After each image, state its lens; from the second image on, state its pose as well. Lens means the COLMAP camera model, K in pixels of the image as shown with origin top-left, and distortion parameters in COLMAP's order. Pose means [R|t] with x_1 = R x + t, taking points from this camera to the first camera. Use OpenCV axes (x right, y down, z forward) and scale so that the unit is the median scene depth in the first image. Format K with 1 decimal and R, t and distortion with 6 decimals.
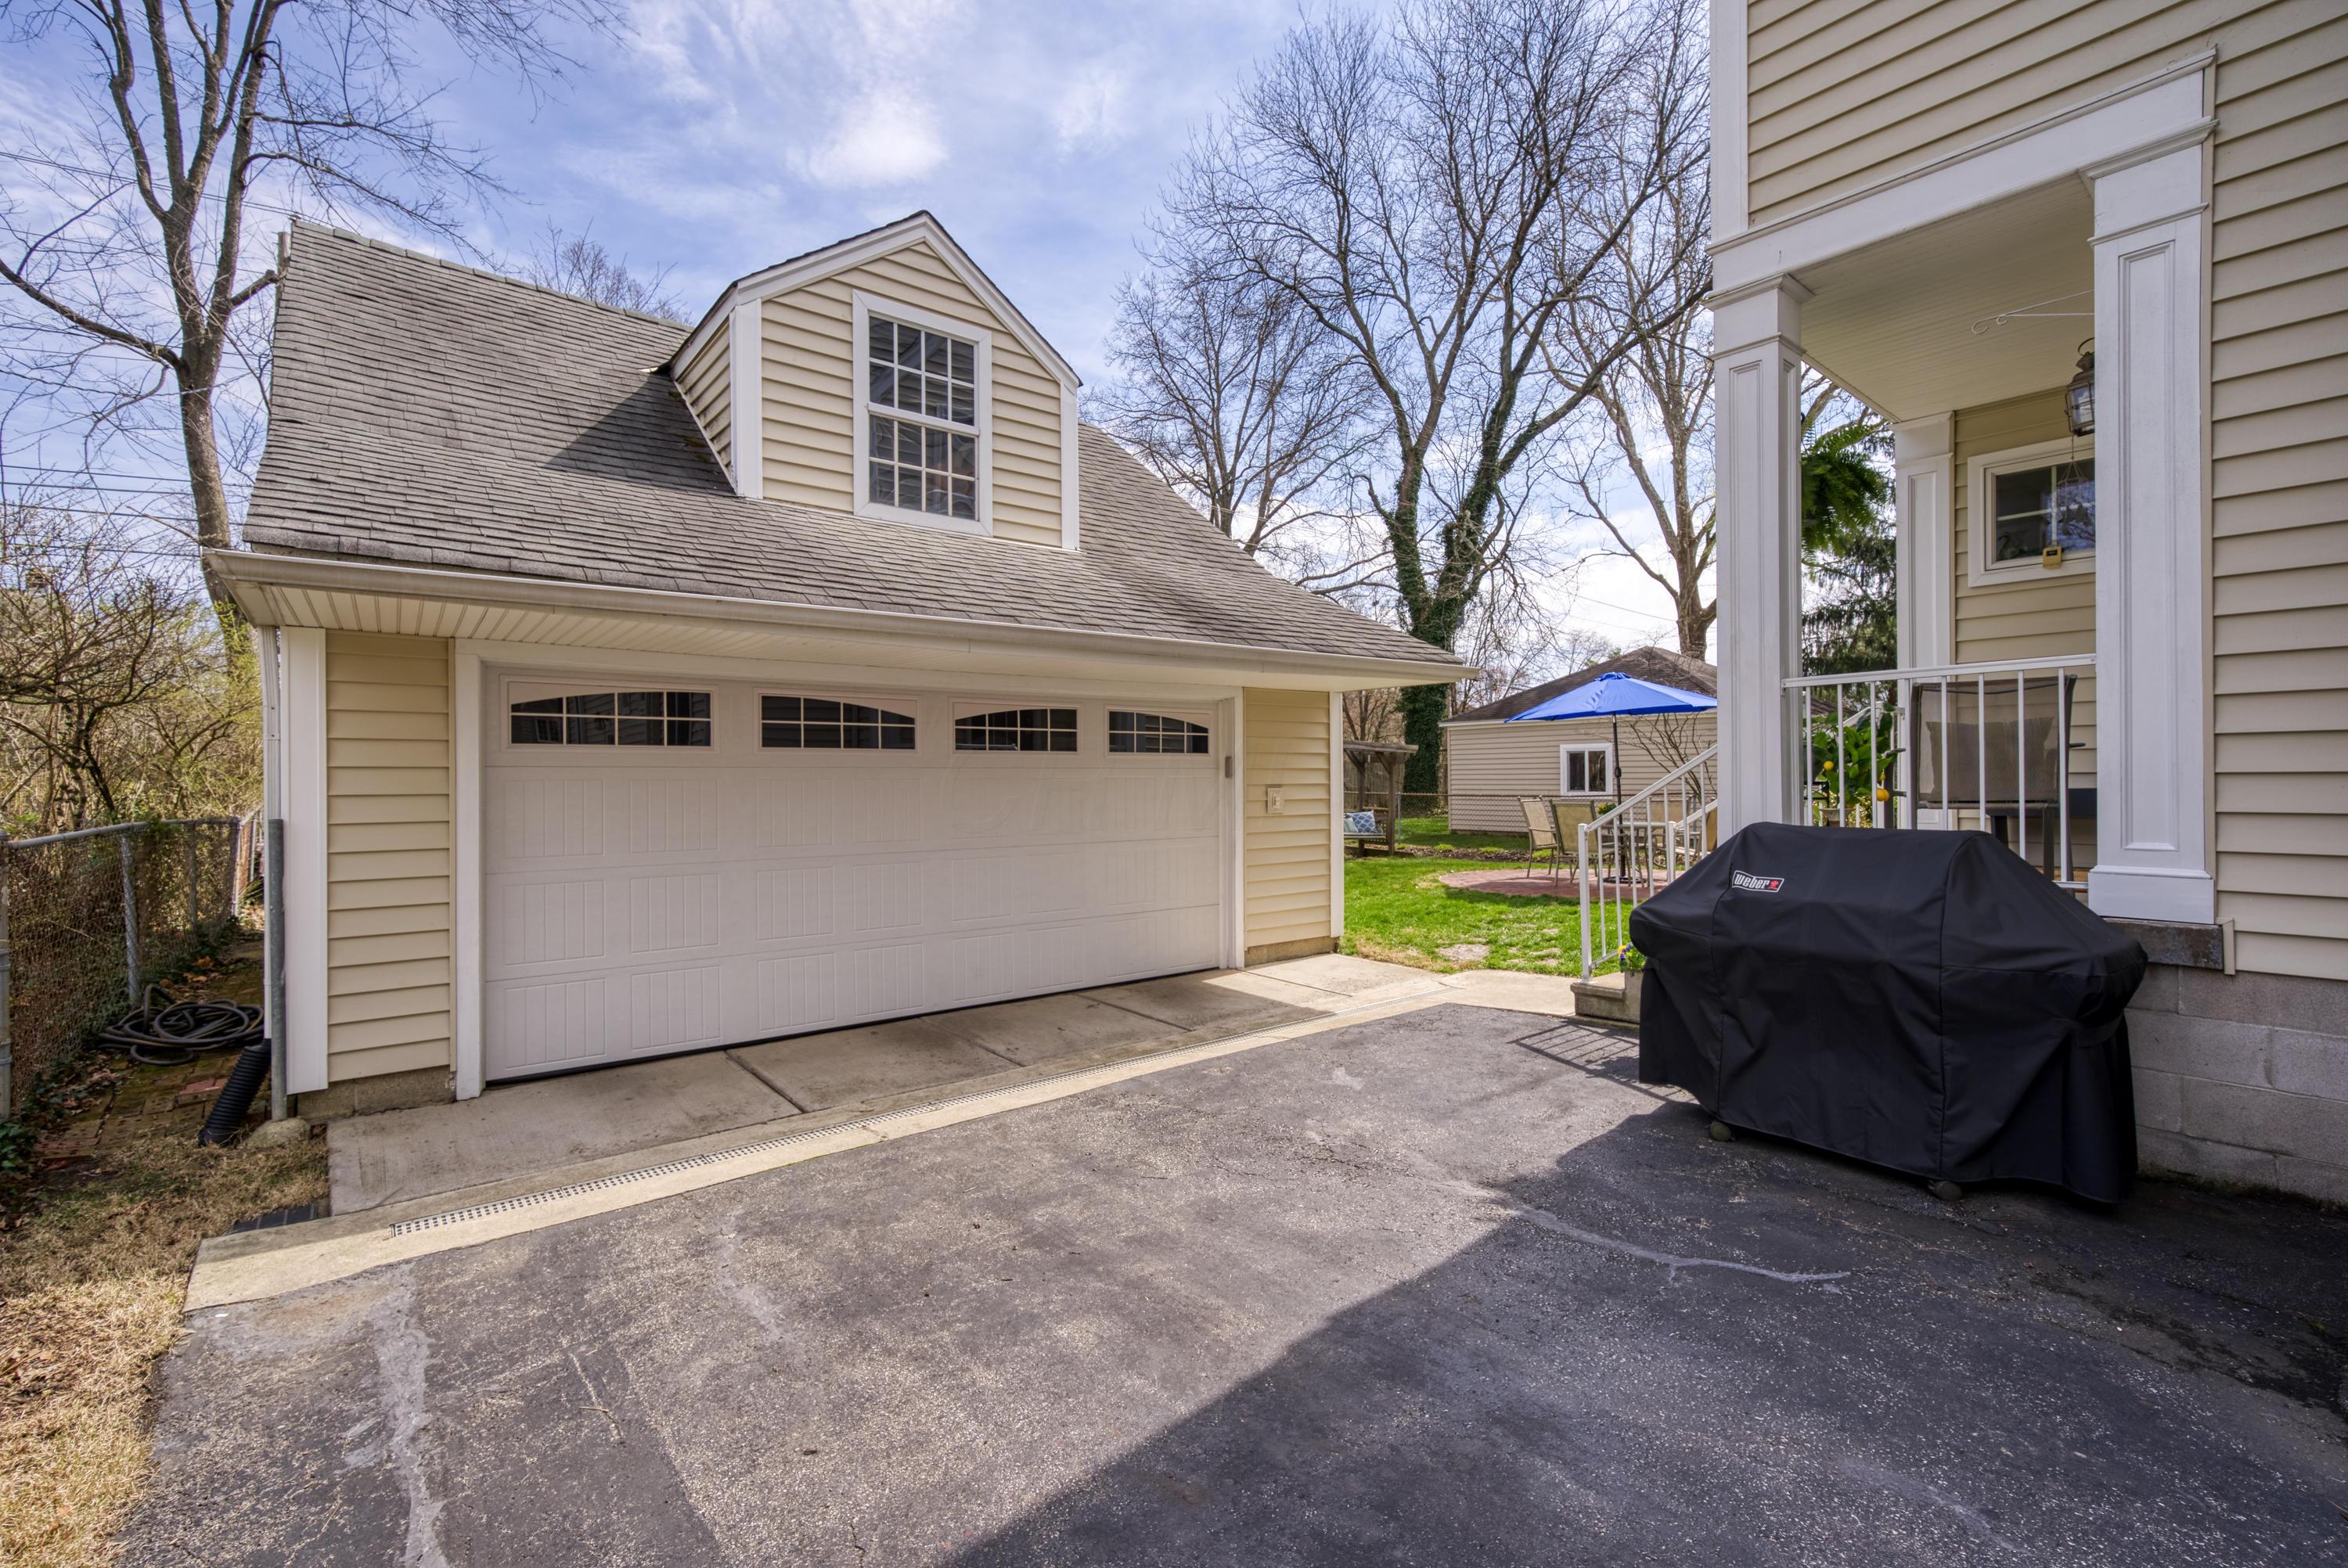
lens RADIAL K [[1033.7, 0, 1169.7], [0, 1033.7, 780.2], [0, 0, 1]] dist [0.006127, 0.000635]
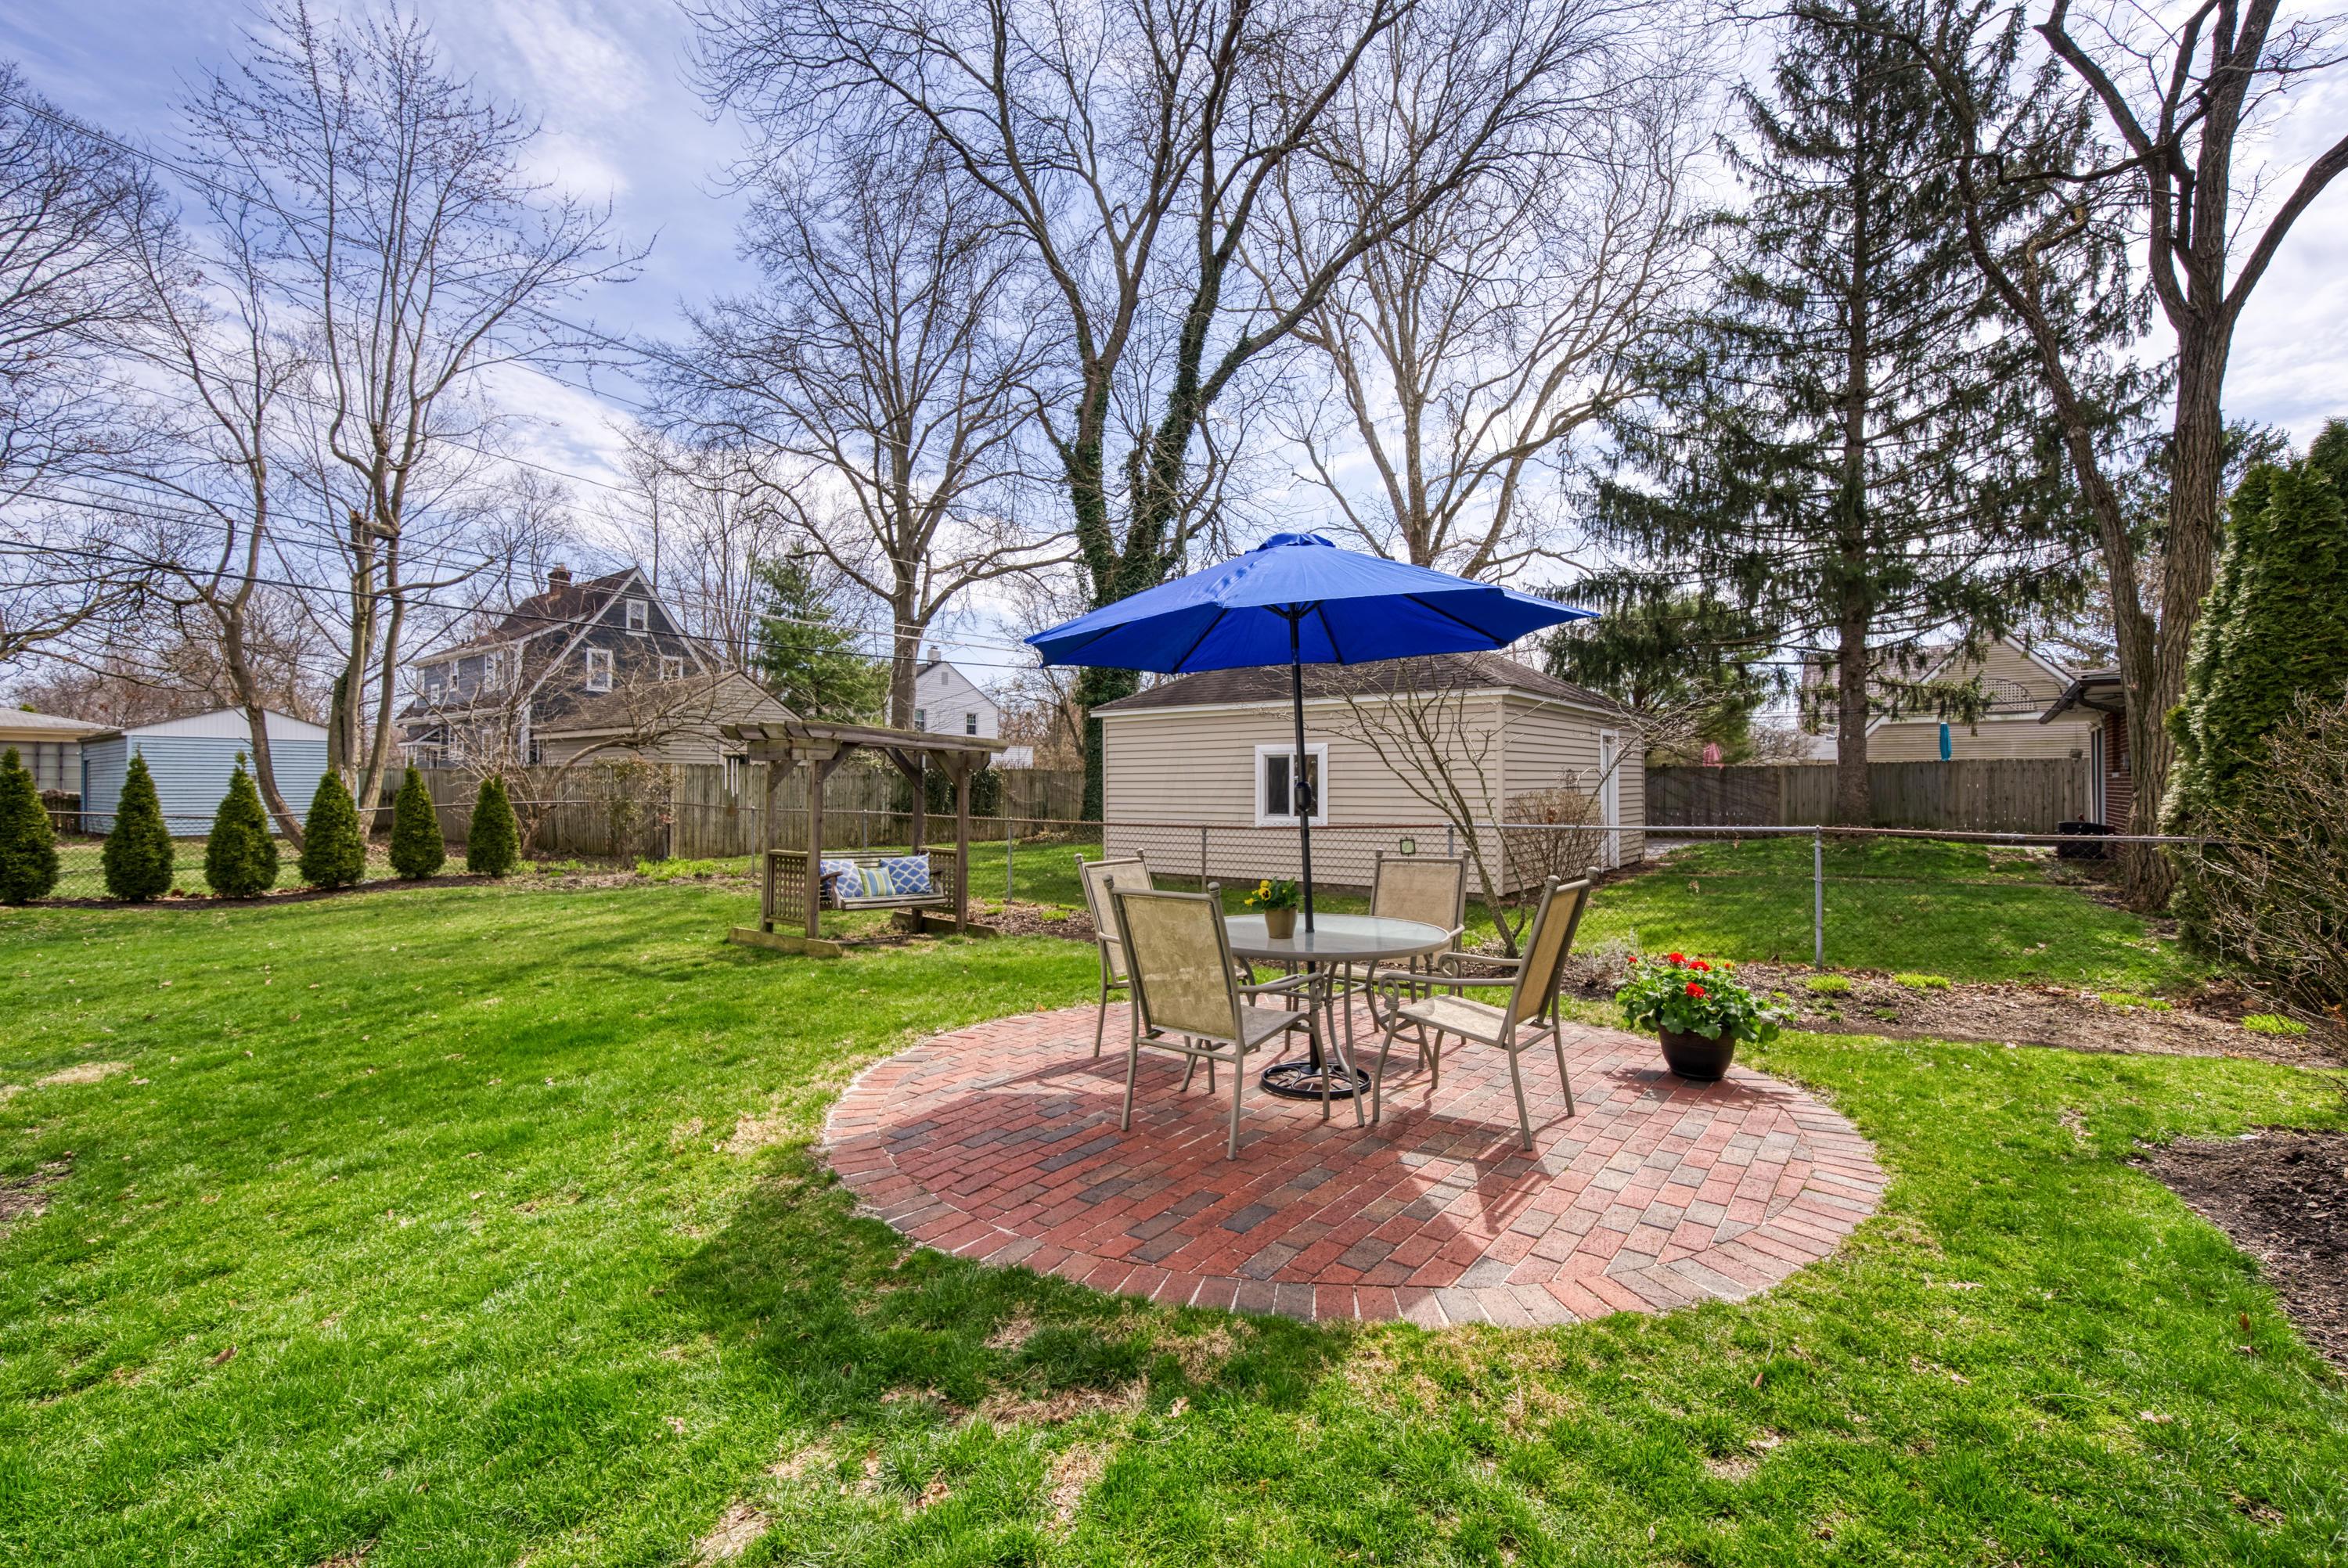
lens RADIAL K [[1033.7, 0, 1169.7], [0, 1033.7, 780.2], [0, 0, 1]] dist [0.006127, 0.000635]
pose [[0.973007, 0.005847, 0.230702, 0.109819], [-0.004025, 0.999957, -0.008370, -0.003881], [-0.230741, 0.007215, 0.972989, 0.236385]]
